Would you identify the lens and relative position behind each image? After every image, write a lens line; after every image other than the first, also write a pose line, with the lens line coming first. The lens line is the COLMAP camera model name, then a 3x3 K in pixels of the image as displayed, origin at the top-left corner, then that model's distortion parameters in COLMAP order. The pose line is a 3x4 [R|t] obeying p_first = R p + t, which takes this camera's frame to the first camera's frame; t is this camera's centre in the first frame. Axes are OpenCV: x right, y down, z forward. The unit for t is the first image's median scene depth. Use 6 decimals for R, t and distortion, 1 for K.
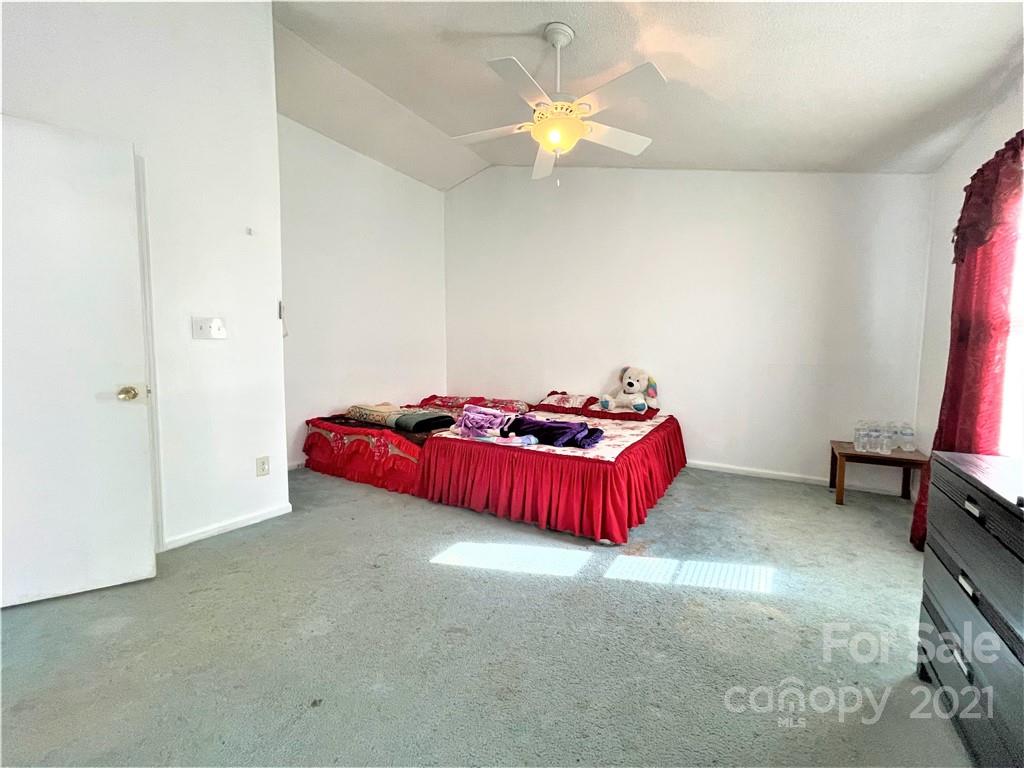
lens RADIAL K [[417.1, 0, 511.0], [0, 417.1, 385.5], [0, 0, 1]] dist [0.000498, 0.000825]
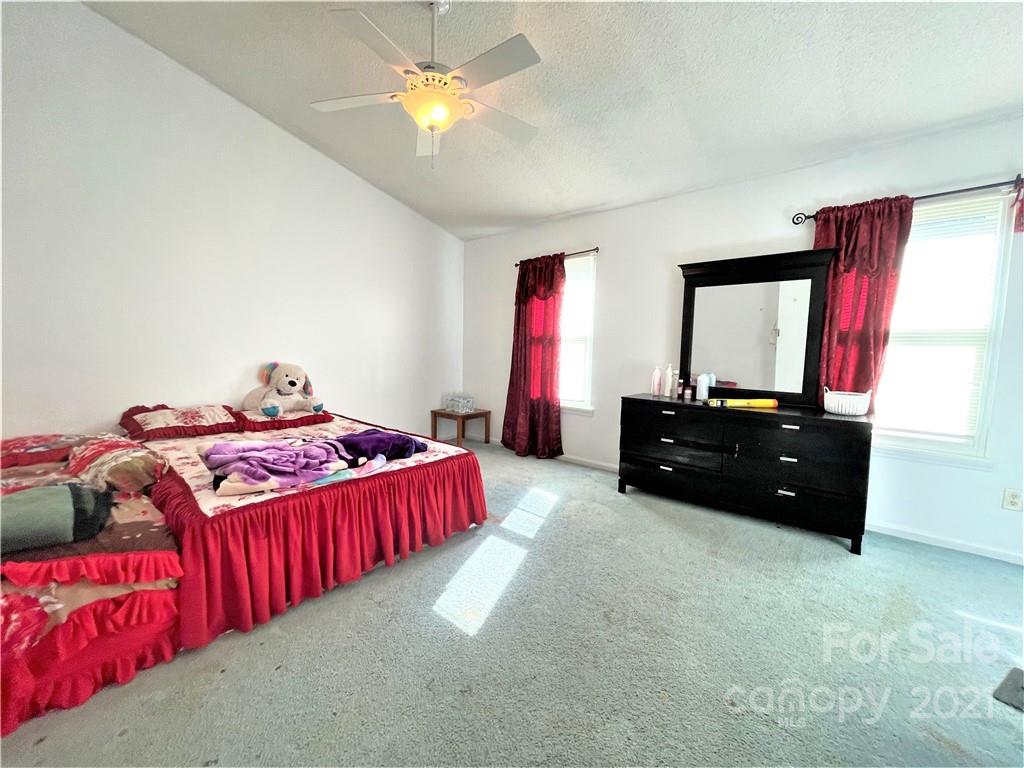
lens RADIAL K [[417.1, 0, 511.0], [0, 417.1, 385.5], [0, 0, 1]] dist [0.000498, 0.000825]
pose [[0.145526, -0.088358, 0.985401, -0.708040], [0.049962, 0.995389, 0.081876, -0.066863], [-0.988092, 0.037318, 0.149270, 0.637791]]
